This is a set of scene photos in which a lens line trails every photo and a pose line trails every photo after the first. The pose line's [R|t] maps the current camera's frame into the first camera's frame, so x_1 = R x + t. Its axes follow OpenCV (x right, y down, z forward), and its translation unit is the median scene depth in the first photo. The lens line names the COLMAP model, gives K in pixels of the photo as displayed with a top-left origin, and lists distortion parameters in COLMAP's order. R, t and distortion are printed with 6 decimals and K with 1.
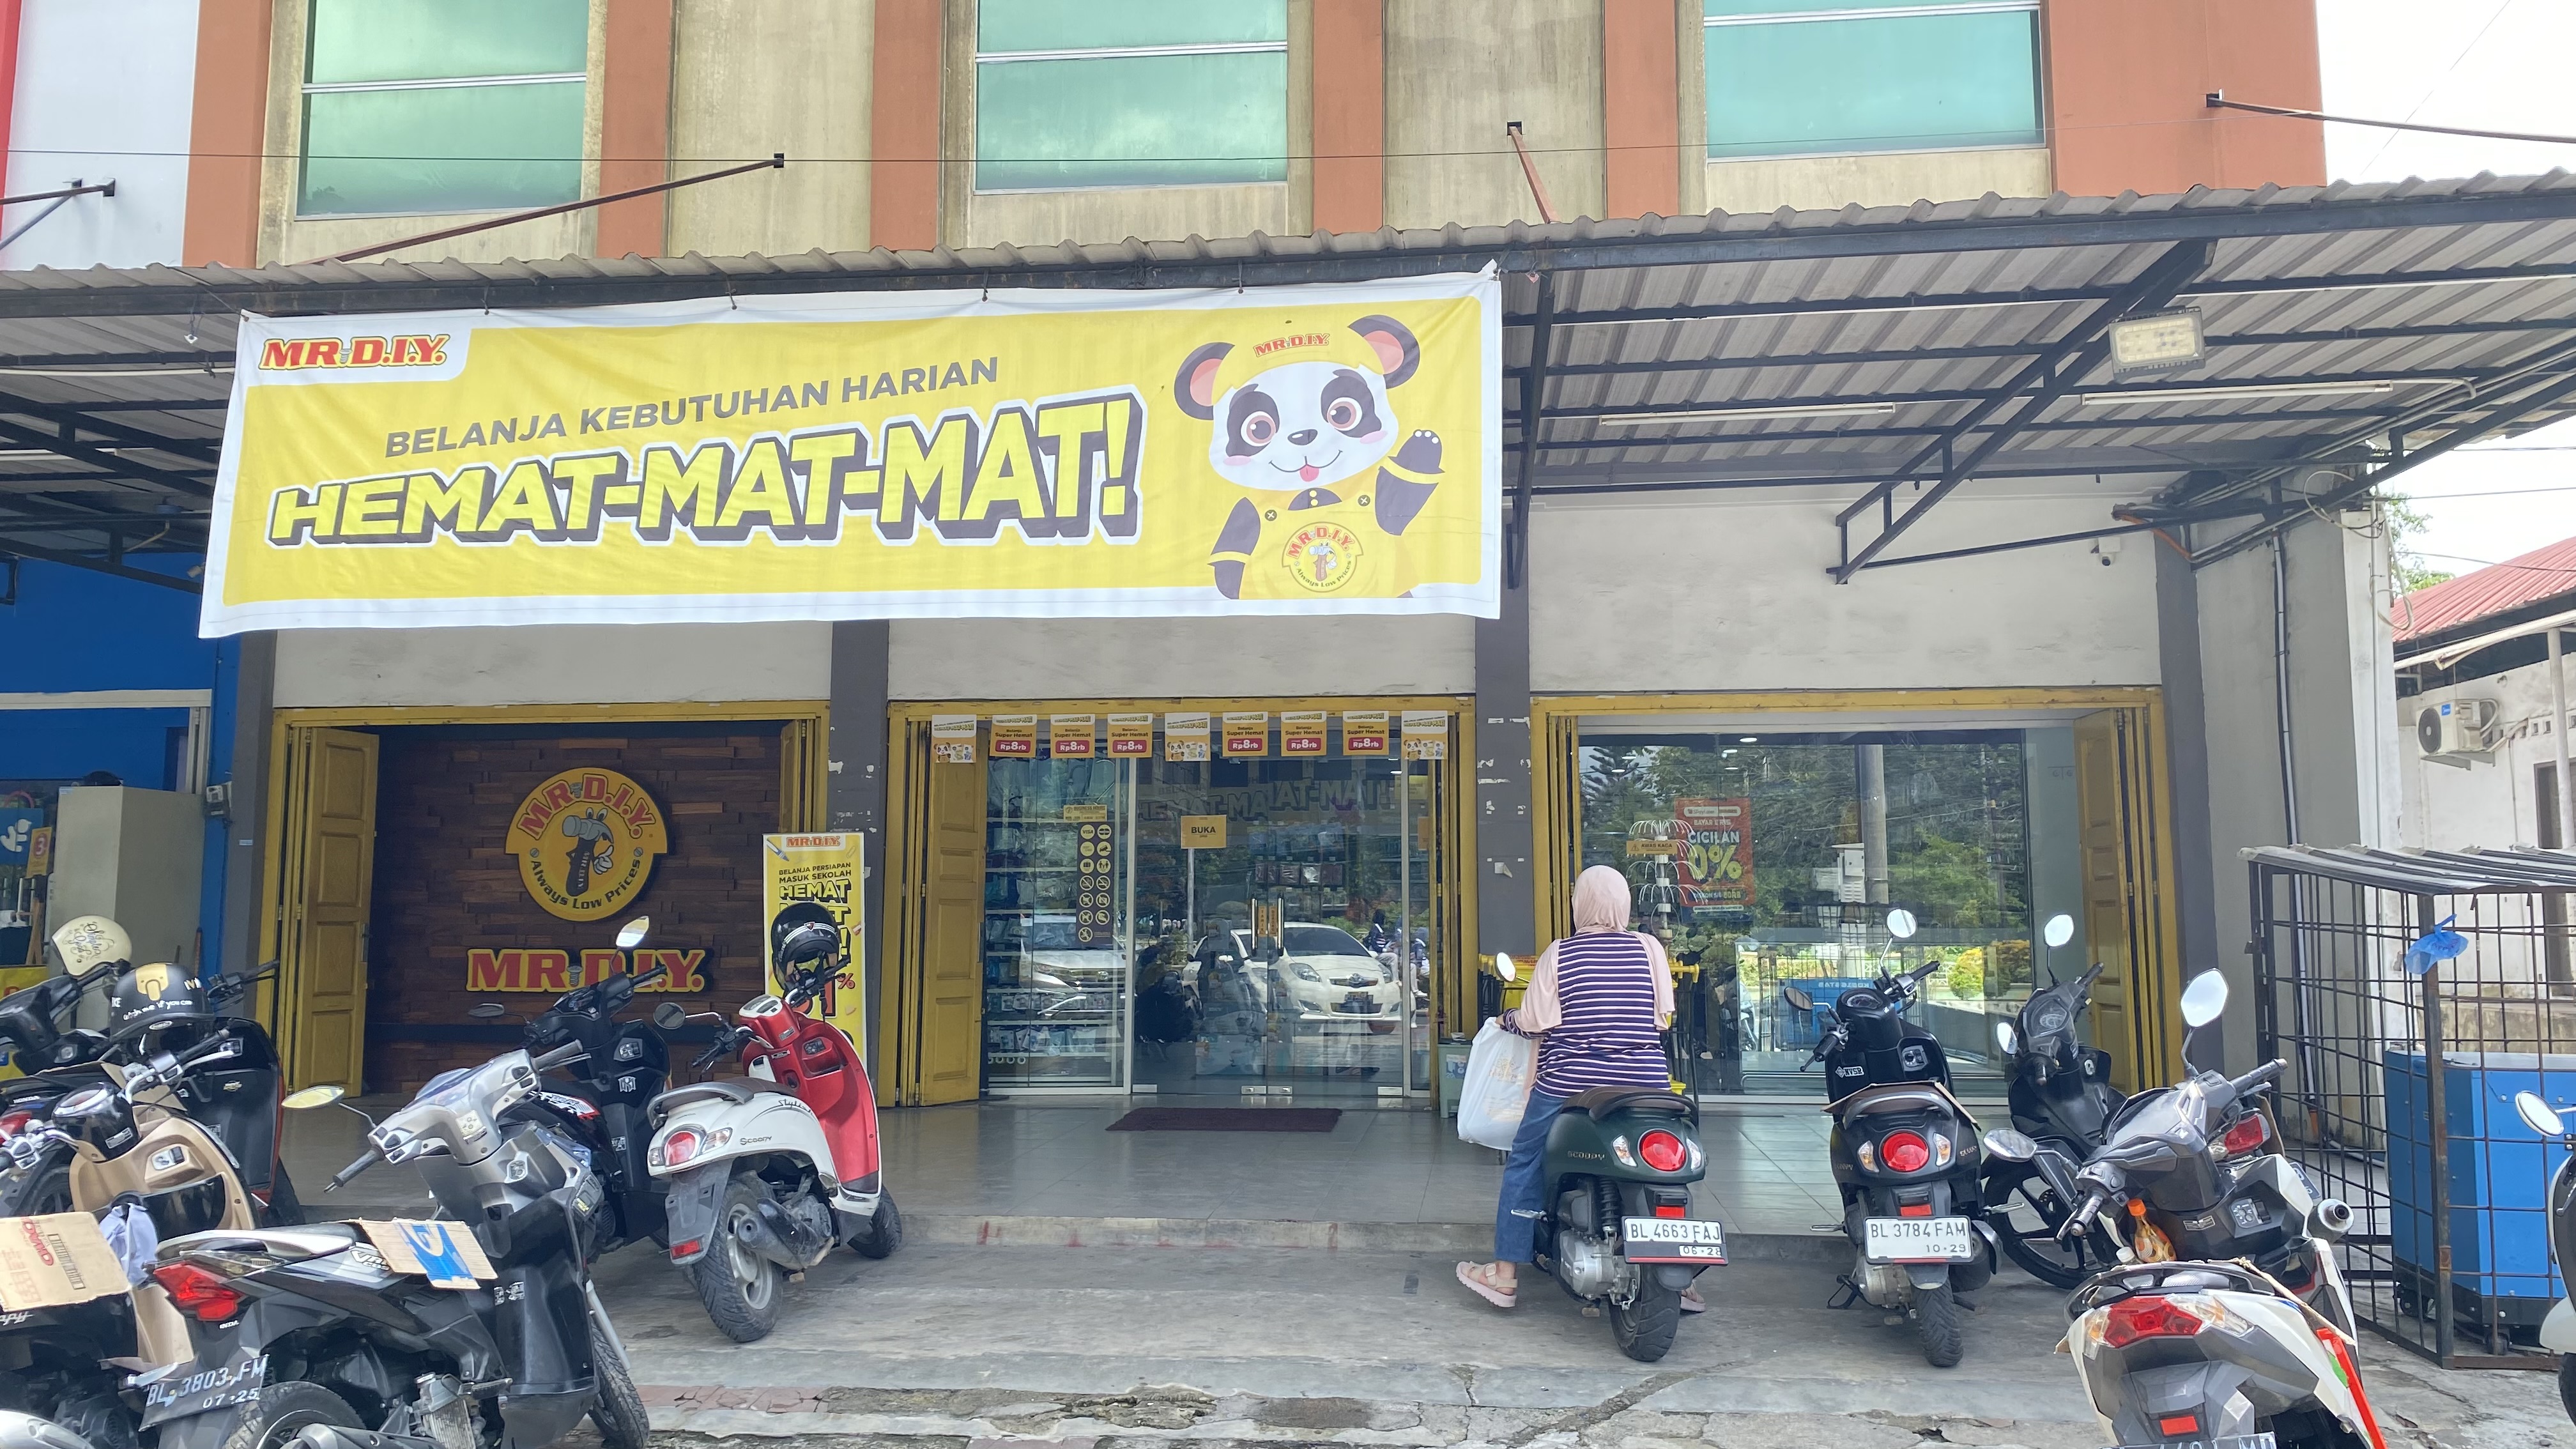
lens RADIAL K [[1962.0, 0, 1292.5], [0, 1962.0, 713.5], [0, 0, 1]] dist [0.013372, 0.000360]
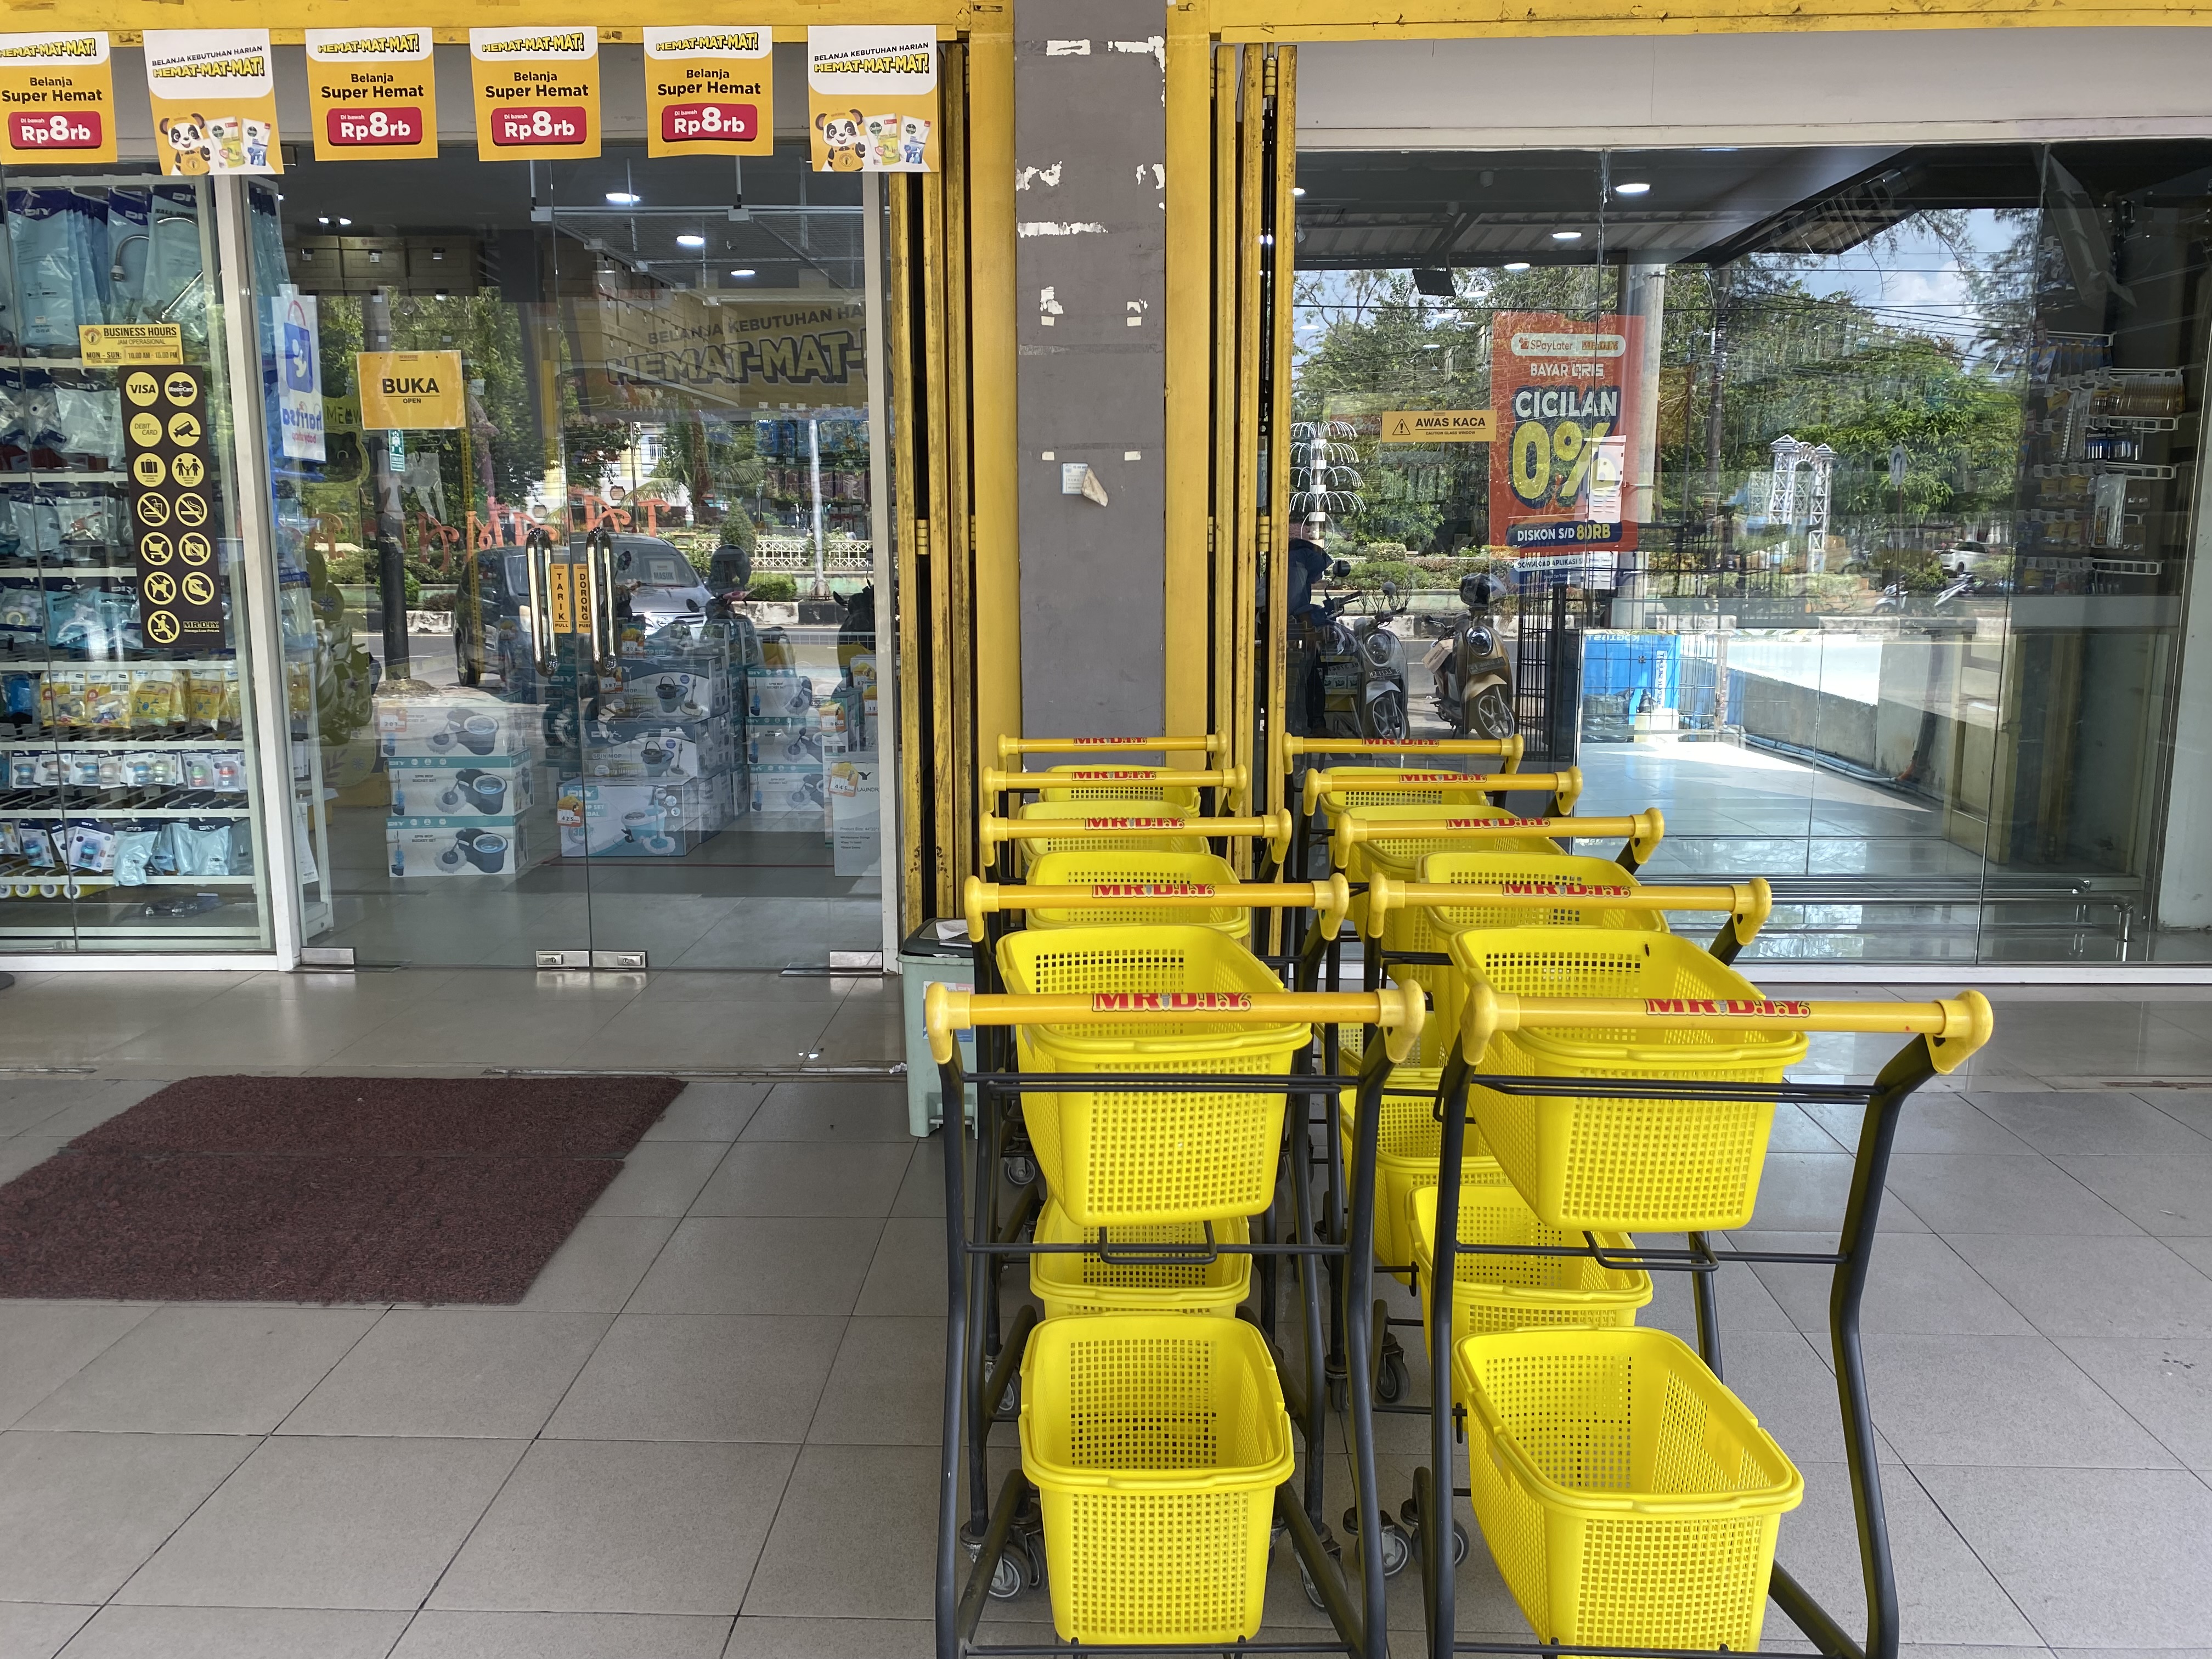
lens RADIAL K [[1664.3, 0, 1093.6], [0, 1664.3, 818.2], [0, 0, 1]] dist [0.002991, -0.025490]
pose [[0.997462, -0.011215, 0.070313, 0.077499], [-0.008901, 0.960130, 0.279411, 0.047282], [-0.070643, -0.279328, 0.957594, 0.612981]]
